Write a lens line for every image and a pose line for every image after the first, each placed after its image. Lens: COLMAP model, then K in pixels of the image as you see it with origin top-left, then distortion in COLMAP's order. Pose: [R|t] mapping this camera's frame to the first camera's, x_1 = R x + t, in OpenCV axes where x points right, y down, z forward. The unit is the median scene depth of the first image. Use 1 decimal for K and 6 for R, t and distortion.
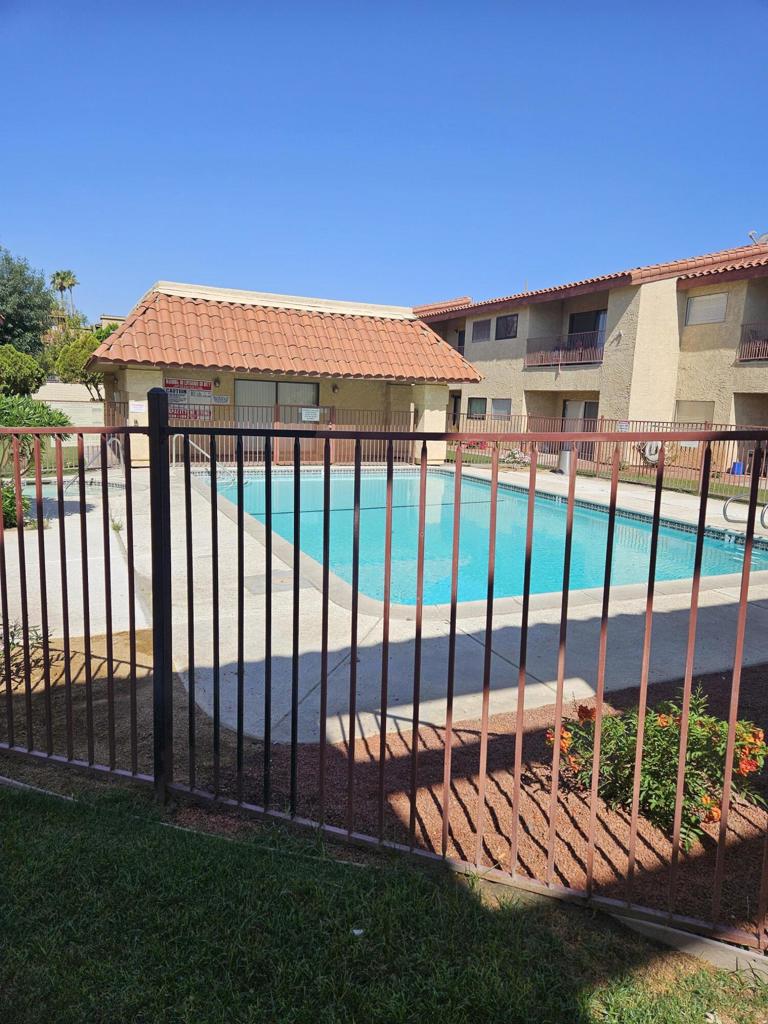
lens RADIAL K [[674.2, 0, 383.8], [0, 674.2, 512.4], [0, 0, 1]] dist [0.062570, -0.028897]
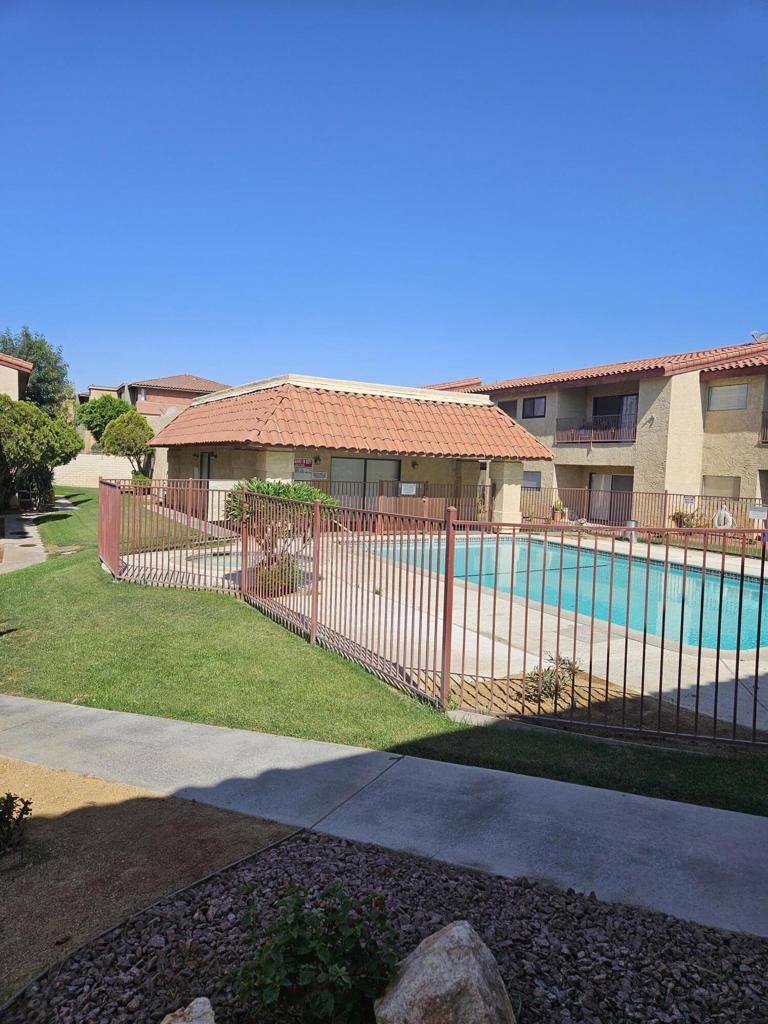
lens RADIAL K [[674.2, 0, 383.4], [0, 674.2, 504.6], [0, 0, 1]] dist [0.062570, -0.028897]
pose [[0.997130, -0.001486, 0.075700, -0.188958], [0.009533, 0.994315, -0.106051, -0.002654], [-0.075112, 0.106469, 0.991475, -0.072507]]
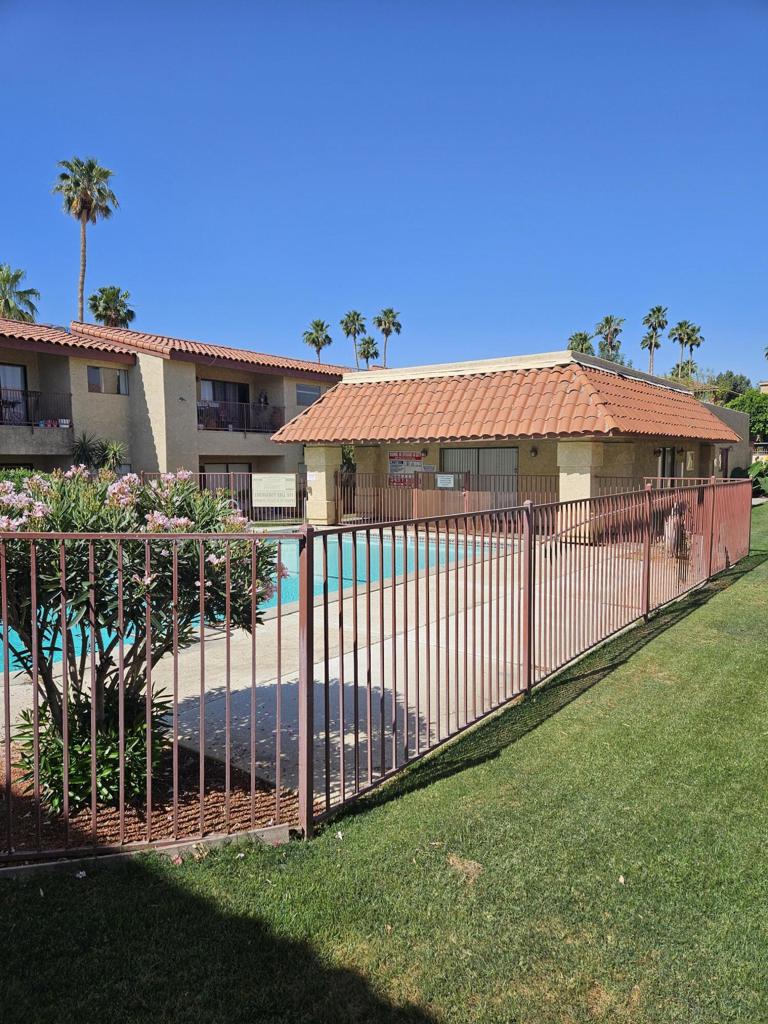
lens RADIAL K [[754.6, 0, 383.7], [0, 754.6, 512.6], [0, 0, 1]] dist [0.000618, 0.000029]
pose [[0.472264, 0.019939, -0.881231, 0.643694], [-0.127236, 0.990816, -0.045769, -0.032521], [0.872225, 0.133740, 0.470464, 0.345074]]
